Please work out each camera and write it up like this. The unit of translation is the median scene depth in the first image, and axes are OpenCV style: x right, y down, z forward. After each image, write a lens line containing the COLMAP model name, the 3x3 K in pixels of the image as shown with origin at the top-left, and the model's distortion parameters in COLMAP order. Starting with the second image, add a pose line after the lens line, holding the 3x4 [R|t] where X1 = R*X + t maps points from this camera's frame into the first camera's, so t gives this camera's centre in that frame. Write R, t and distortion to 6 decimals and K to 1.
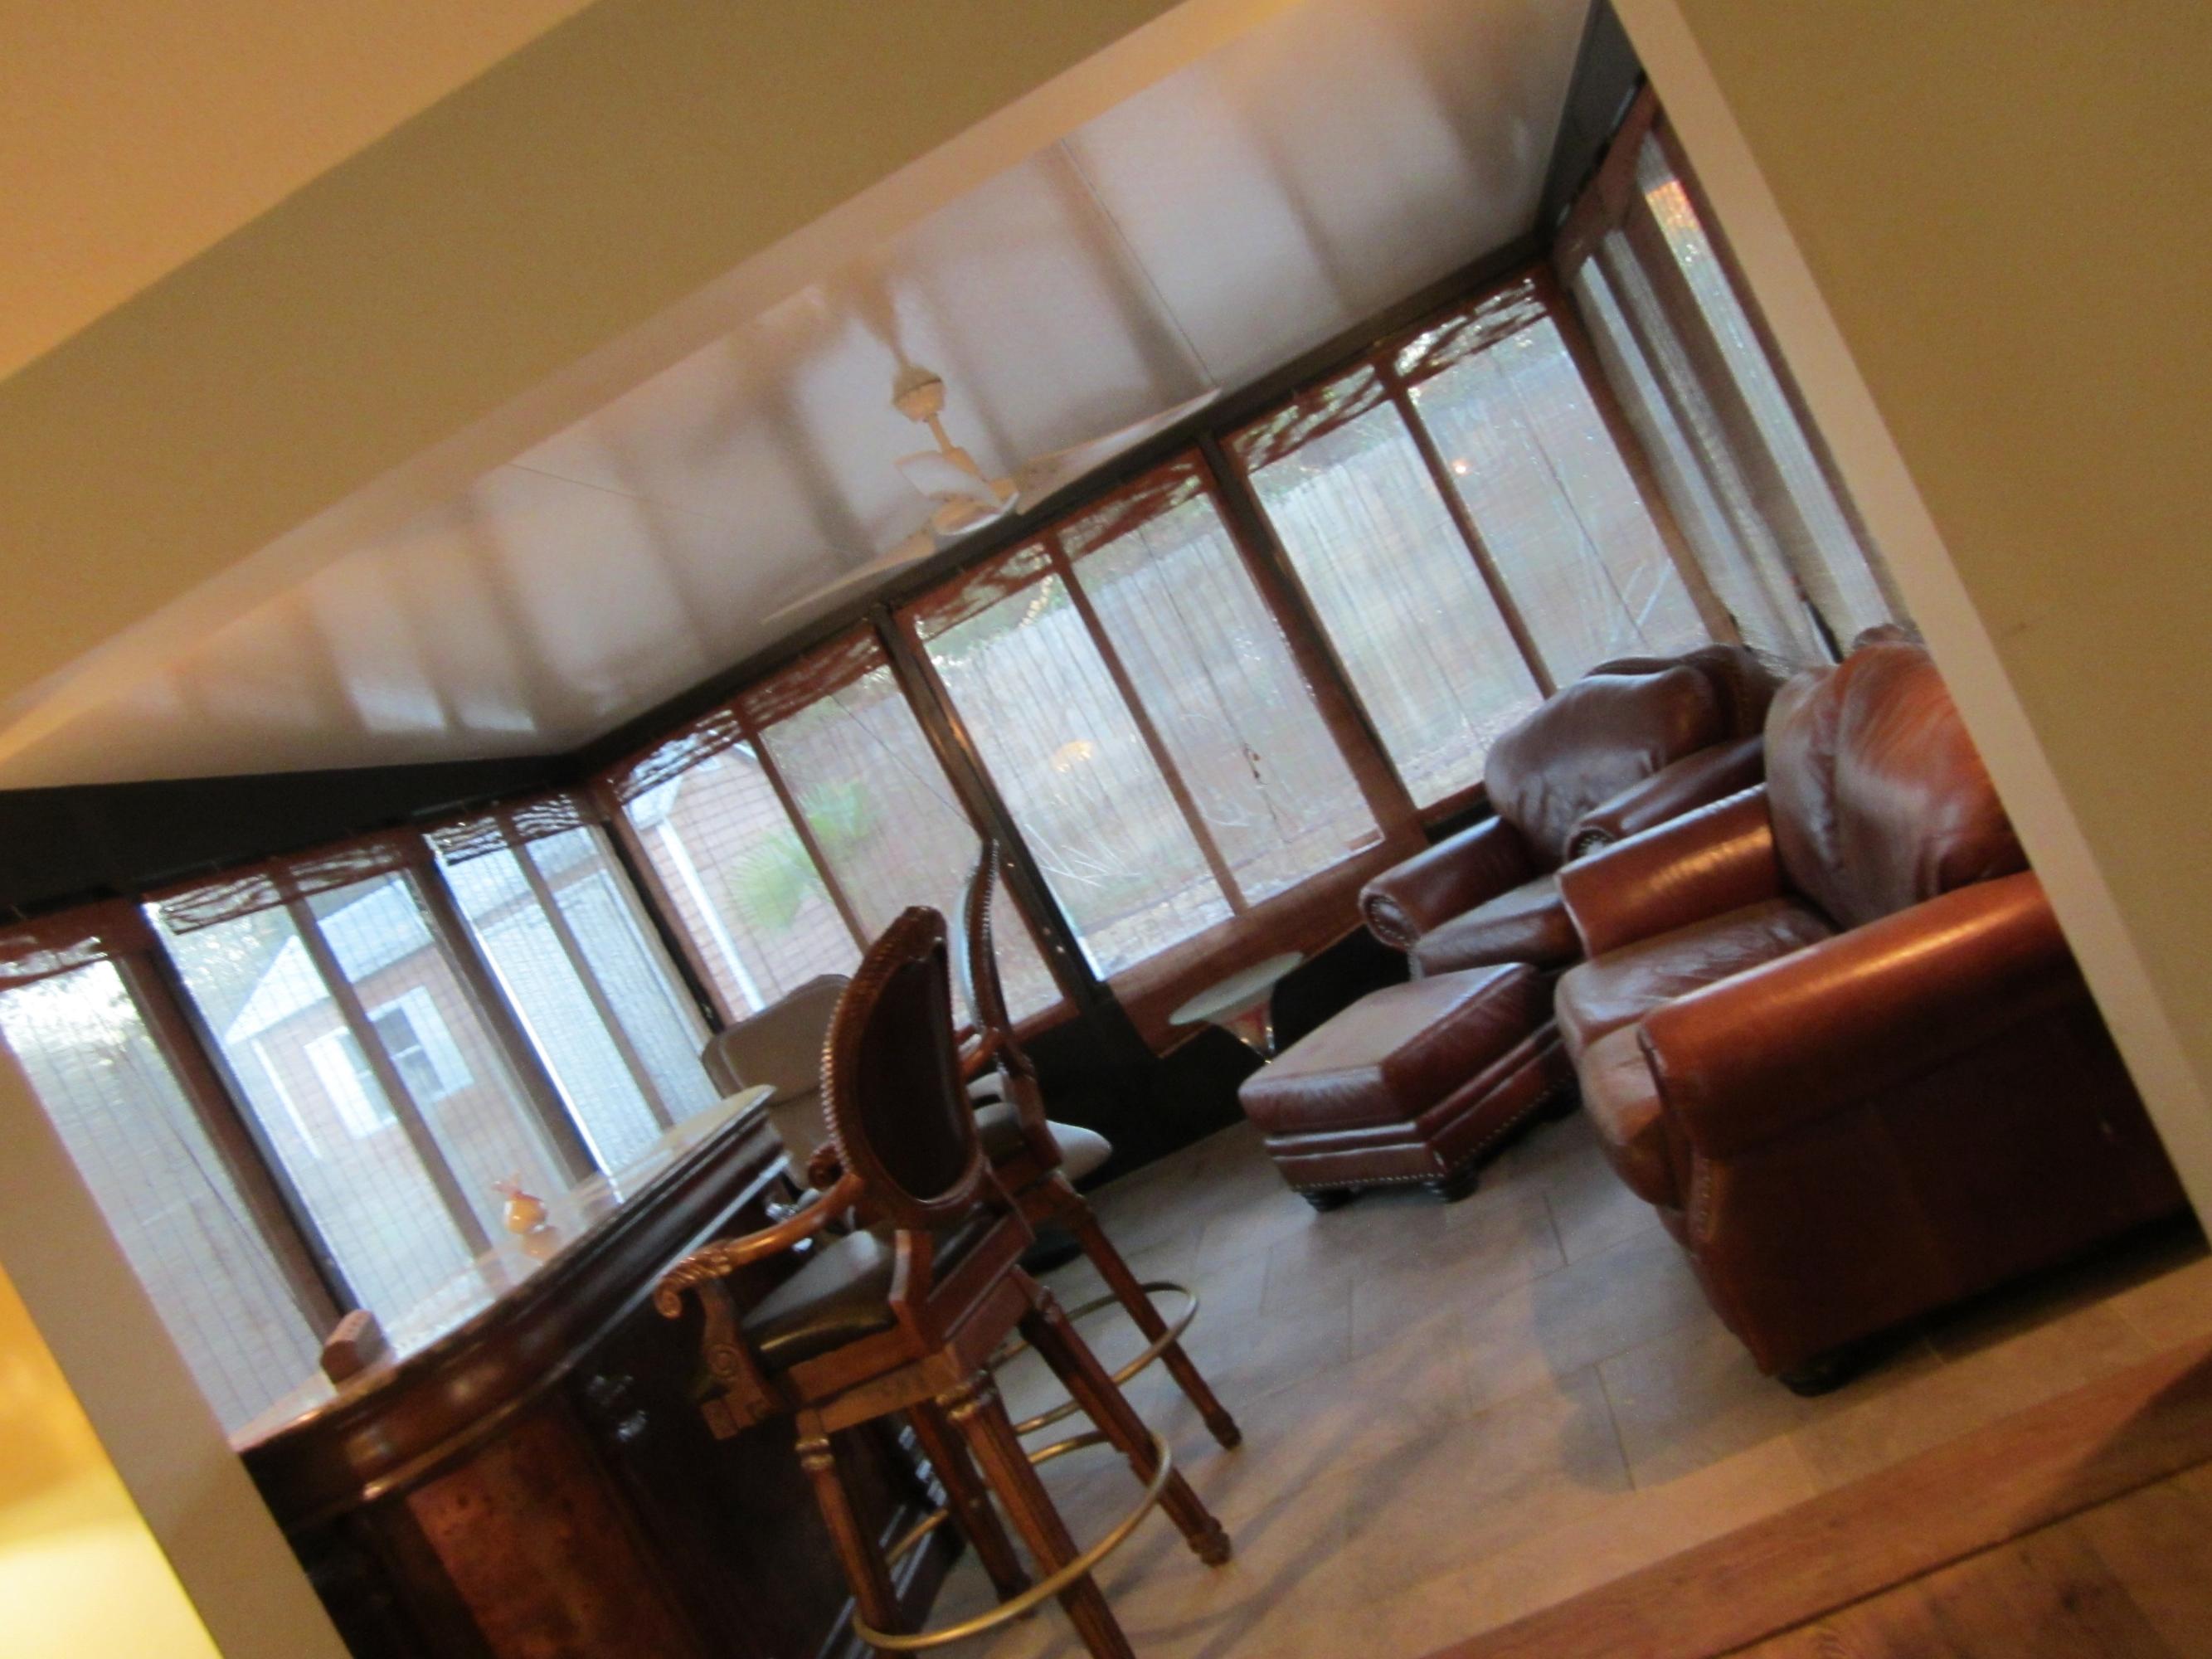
lens RADIAL K [[1826.8, 0, 1105.6], [0, 1826.8, 829.3], [0, 0, 1]] dist [-0.042874, 0.012720]
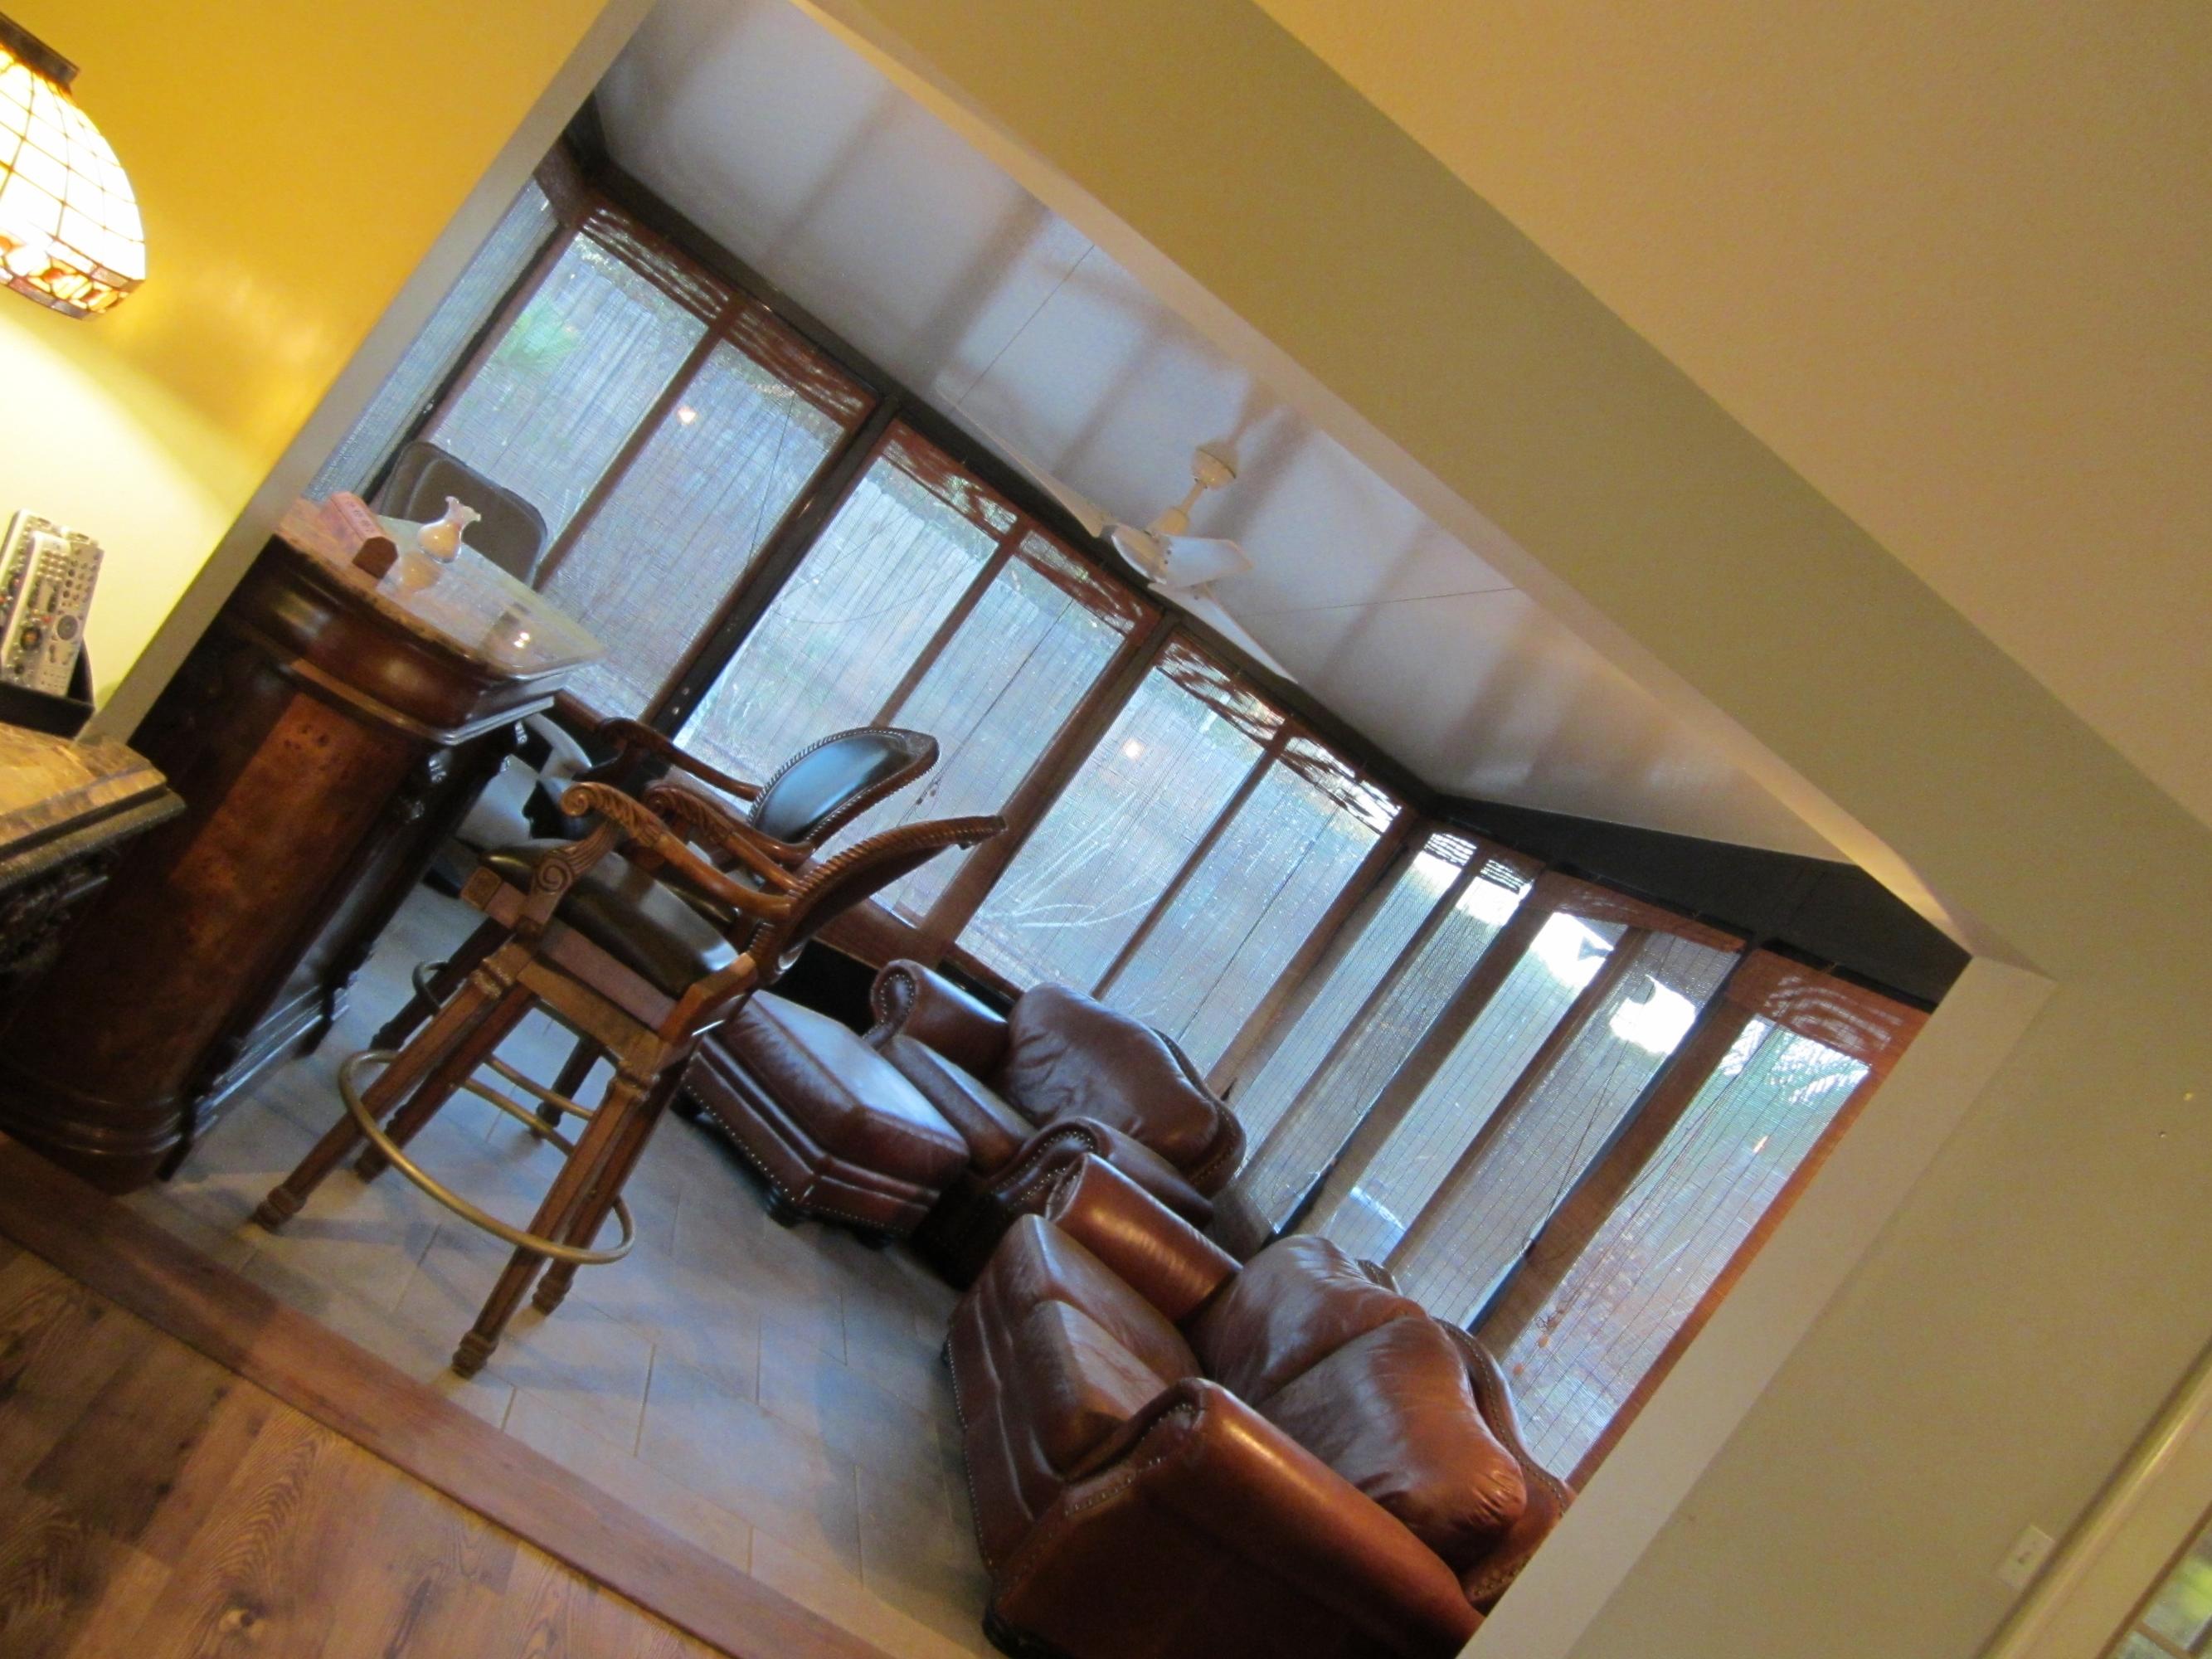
lens RADIAL K [[1826.8, 0, 1106.2], [0, 1826.8, 830.5], [0, 0, 1]] dist [-0.042874, 0.012720]
pose [[0.405162, 0.855333, 0.322876, -0.209137], [-0.852868, 0.480824, -0.203530, 0.105350], [-0.329332, -0.192908, 0.924298, -0.031723]]
